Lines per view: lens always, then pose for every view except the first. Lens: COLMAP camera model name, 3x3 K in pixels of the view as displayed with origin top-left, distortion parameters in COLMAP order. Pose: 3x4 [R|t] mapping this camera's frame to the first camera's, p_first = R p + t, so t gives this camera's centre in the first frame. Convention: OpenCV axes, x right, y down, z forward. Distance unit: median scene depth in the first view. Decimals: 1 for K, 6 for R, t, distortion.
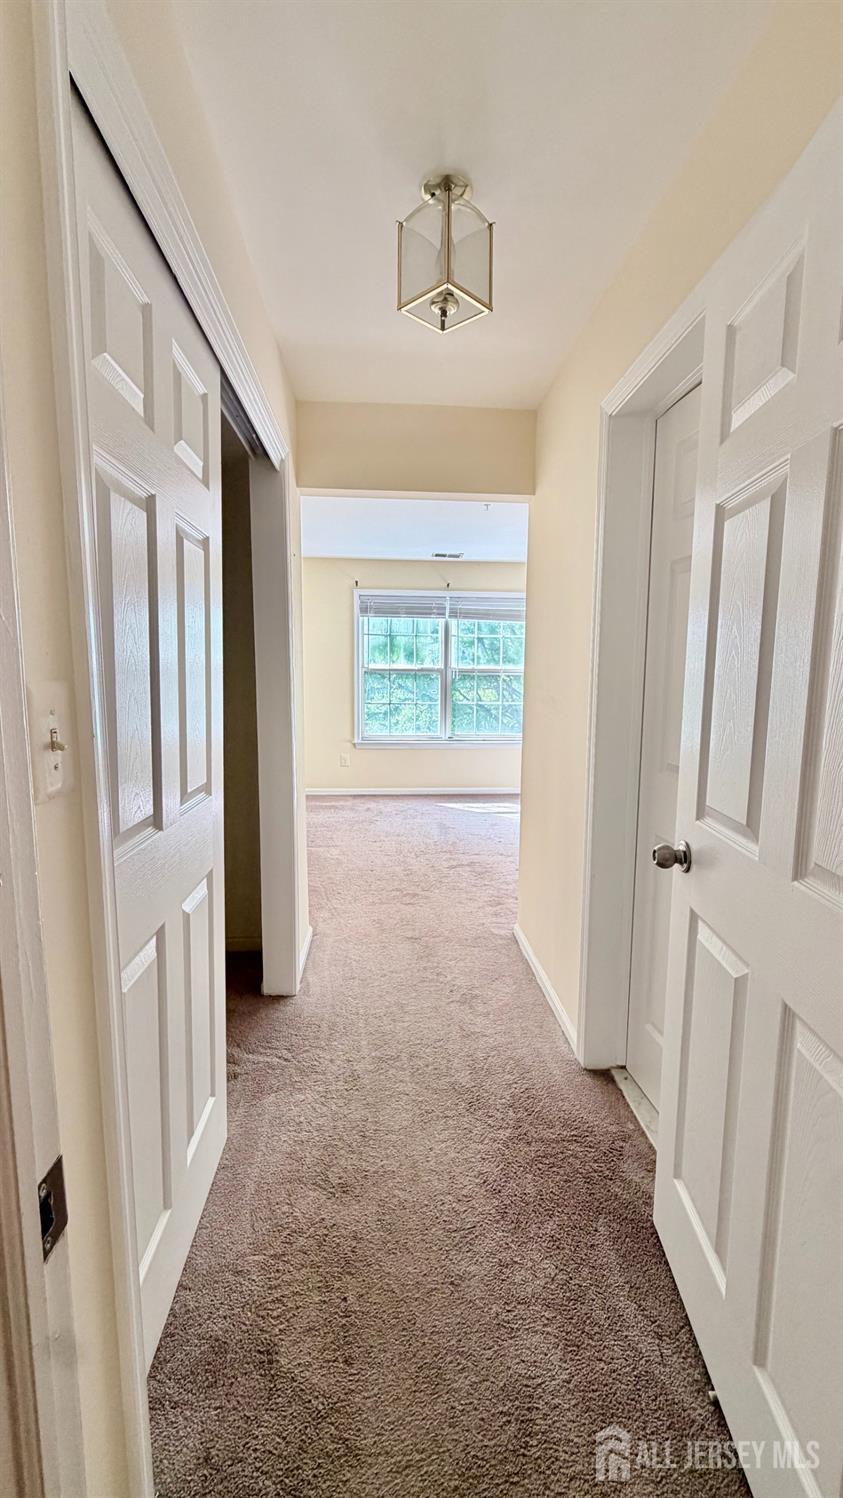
lens RADIAL K [[614.2, 0, 428.2], [0, 614.2, 749.3], [0, 0, 1]] dist [-0.004238, 0.001298]
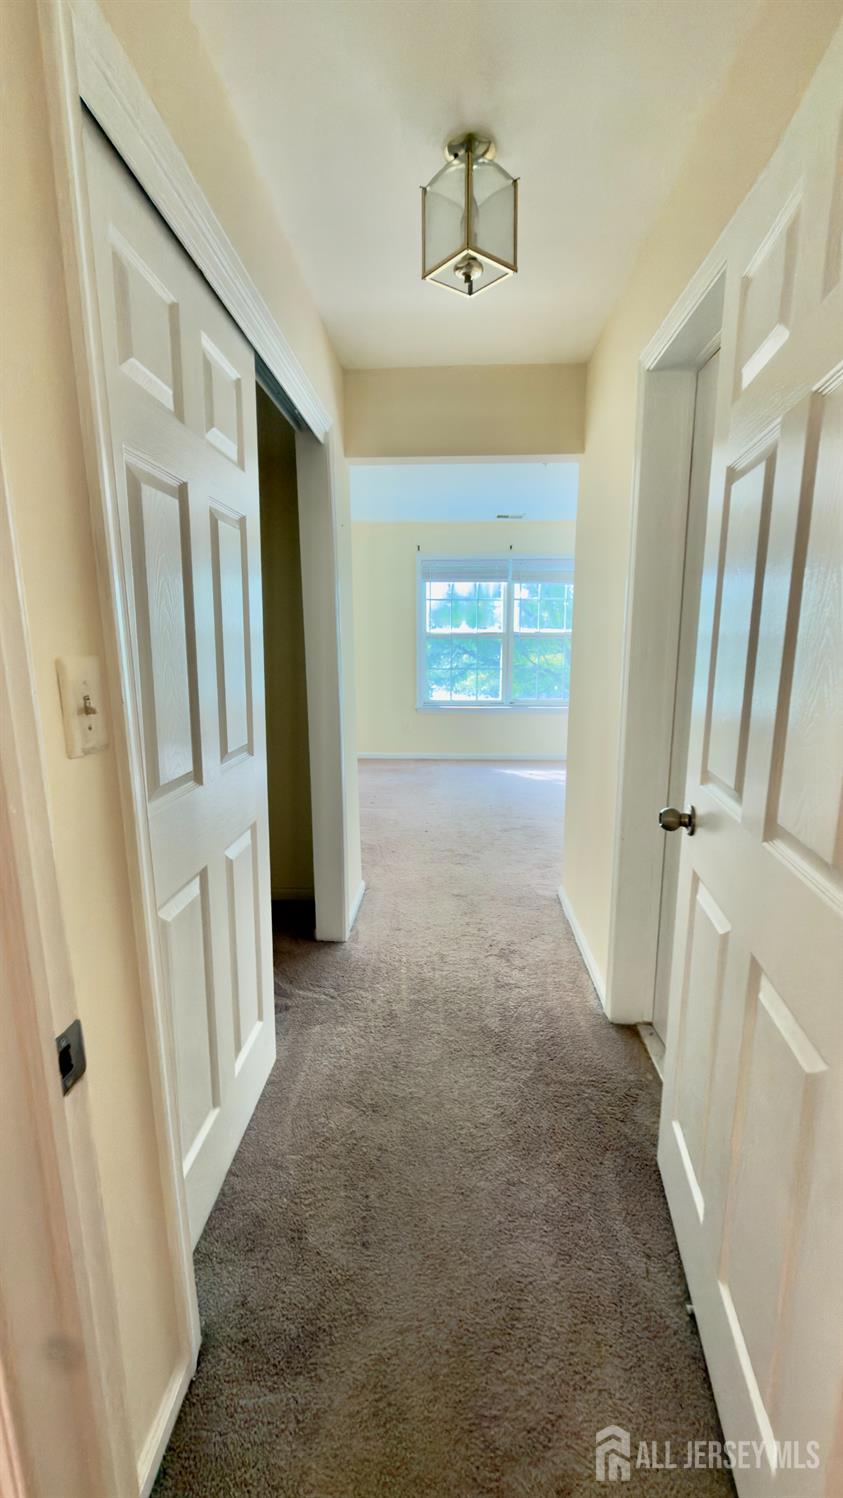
lens RADIAL K [[614.2, 0, 425.6], [0, 614.2, 756.8], [0, 0, 1]] dist [-0.004238, 0.001298]
pose [[0.992376, 0.012269, -0.122633, 0.070850], [-0.003791, 0.997600, 0.069130, 0.000067], [0.123187, -0.068138, 0.990042, -0.042669]]
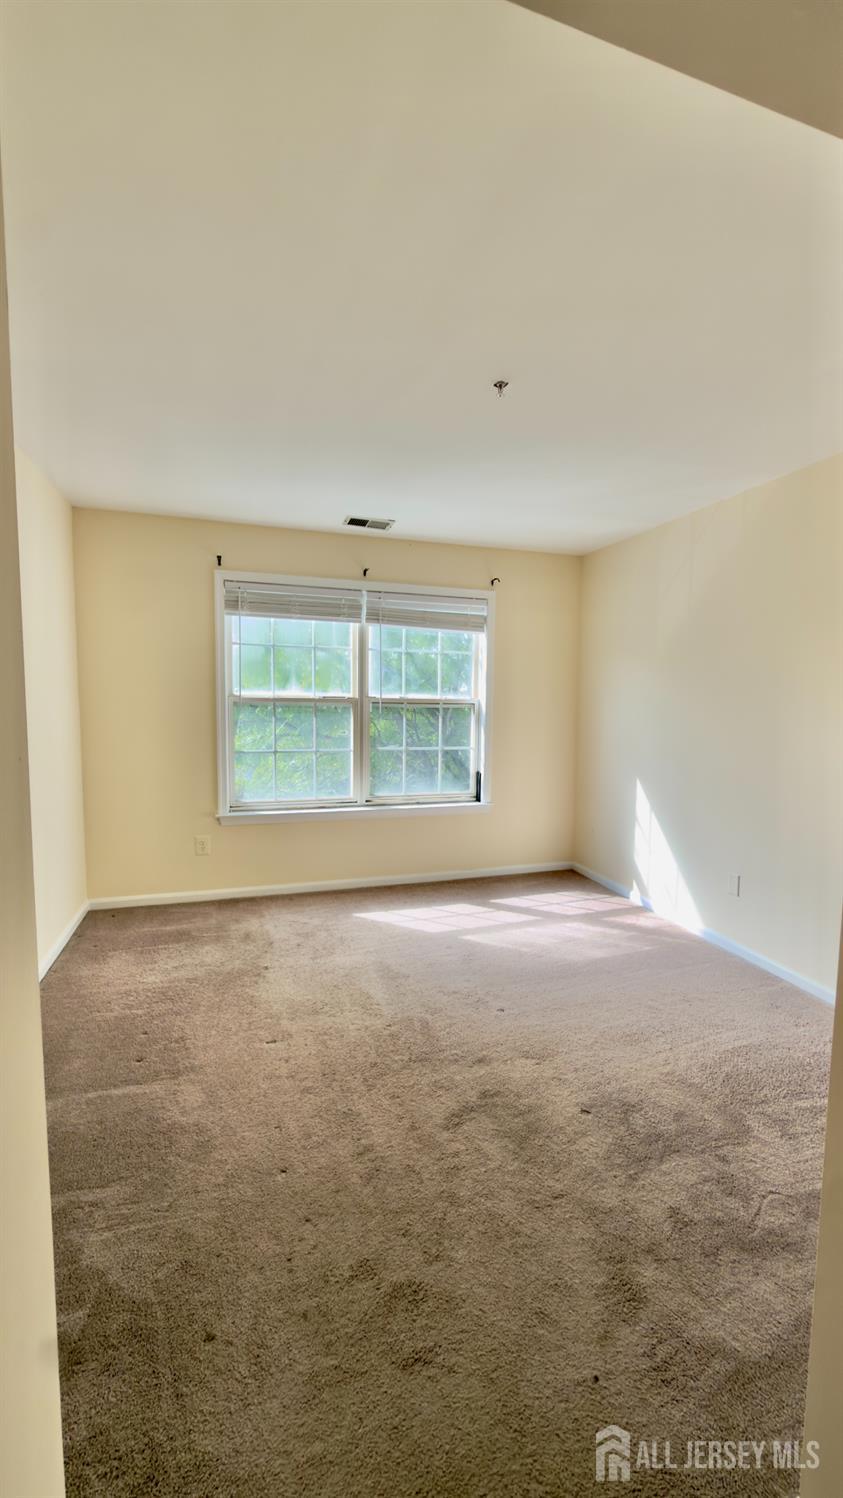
lens RADIAL K [[614.2, 0, 436.8], [0, 614.2, 753.0], [0, 0, 1]] dist [-0.004238, 0.001298]
pose [[0.970627, -0.018554, 0.239872, -0.183505], [0.025669, 0.999317, -0.026572, -0.181691], [-0.239216, 0.031949, 0.970441, 1.173324]]
